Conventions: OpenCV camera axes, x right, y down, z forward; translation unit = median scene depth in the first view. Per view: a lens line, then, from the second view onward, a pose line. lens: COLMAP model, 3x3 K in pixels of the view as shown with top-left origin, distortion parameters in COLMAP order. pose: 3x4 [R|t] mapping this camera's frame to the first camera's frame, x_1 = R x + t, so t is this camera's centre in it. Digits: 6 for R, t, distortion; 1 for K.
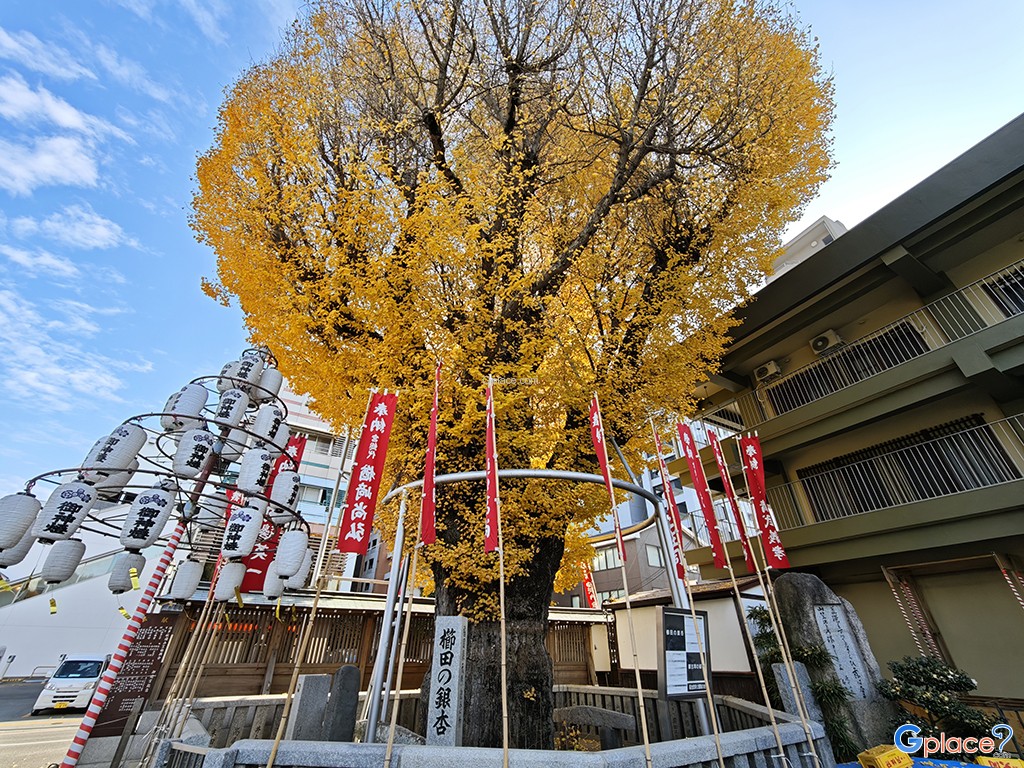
lens RADIAL K [[420.4, 0, 515.1], [0, 420.4, 391.4], [0, 0, 1]] dist [-0.005942, 0.001559]
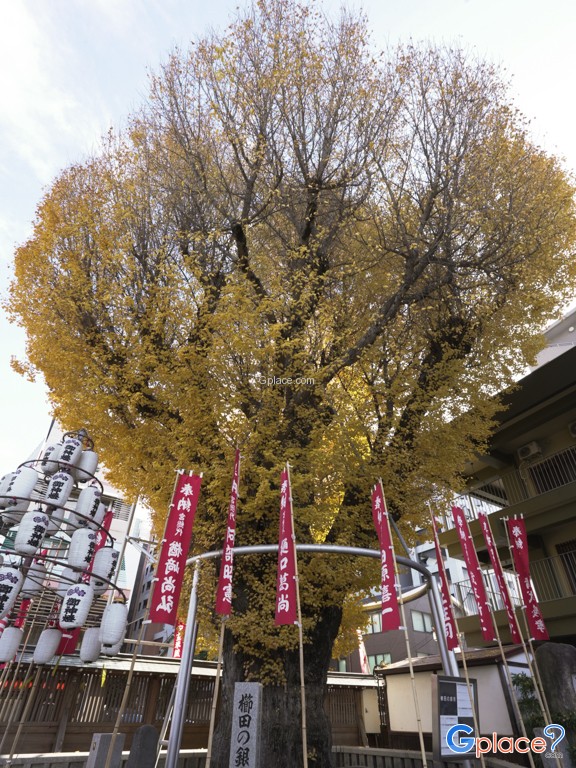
lens RADIAL K [[414.7, 0, 289.3], [0, 414.7, 439.9], [0, 0, 1]] dist [-0.016744, 0.005401]
pose [[0.999449, 0.025798, 0.020876, -0.060481], [-0.025182, 0.999255, -0.029259, -0.049018], [-0.021615, 0.028717, 0.999354, -0.072045]]
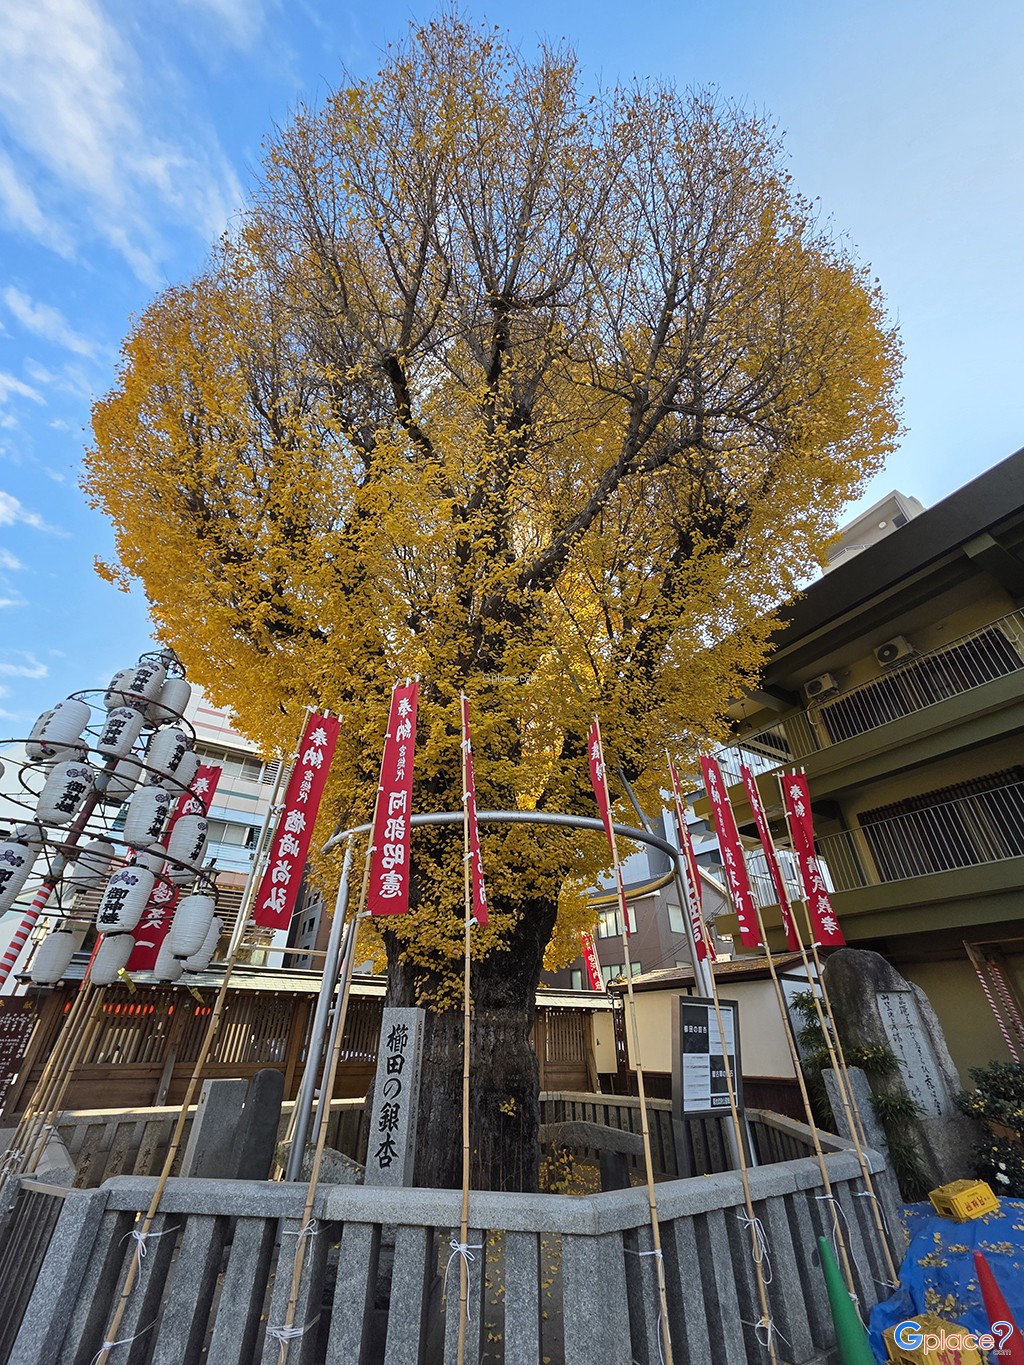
lens RADIAL K [[538.4, 0, 514.8], [0, 538.4, 687.7], [0, 0, 1]] dist [0.000240, -0.000944]
pose [[0.999707, 0.017672, 0.016523, 0.017480], [-0.017294, 0.999592, -0.022721, -0.019939], [-0.016918, 0.022429, 0.999605, 0.001336]]
